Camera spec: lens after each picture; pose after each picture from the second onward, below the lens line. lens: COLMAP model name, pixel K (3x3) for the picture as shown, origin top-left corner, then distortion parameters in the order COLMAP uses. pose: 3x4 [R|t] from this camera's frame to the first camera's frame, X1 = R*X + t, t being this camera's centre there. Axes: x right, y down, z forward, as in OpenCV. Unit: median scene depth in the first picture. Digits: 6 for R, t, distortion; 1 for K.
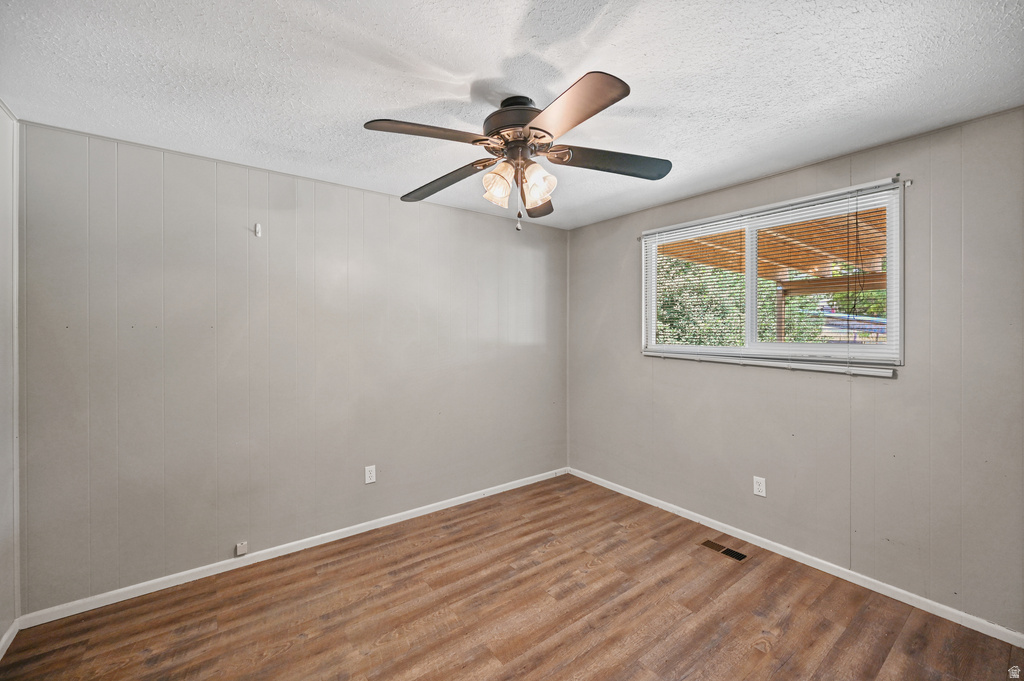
lens RADIAL K [[416.6, 0, 514.6], [0, 416.6, 332.9], [0, 0, 1]] dist [0.001446, 0.000111]
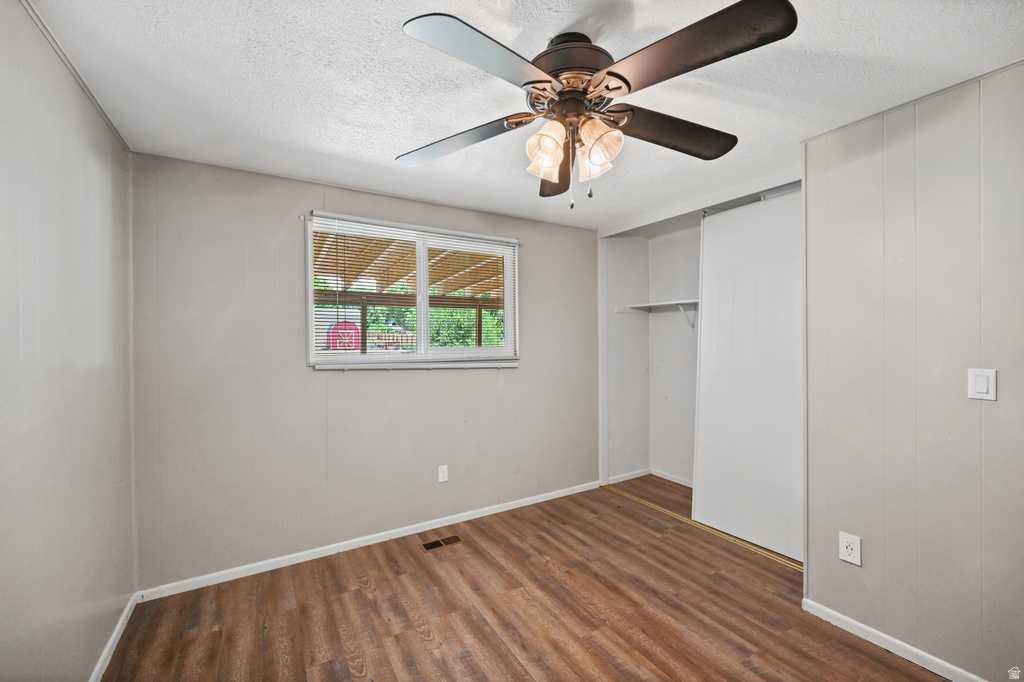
lens RADIAL K [[416.6, 0, 514.6], [0, 416.6, 333.4], [0, 0, 1]] dist [0.001446, 0.000111]
pose [[0.101751, 0.008199, 0.994776, -0.550390], [0.006353, 0.999940, -0.008891, -0.004864], [-0.994790, 0.007225, 0.101692, 0.707813]]
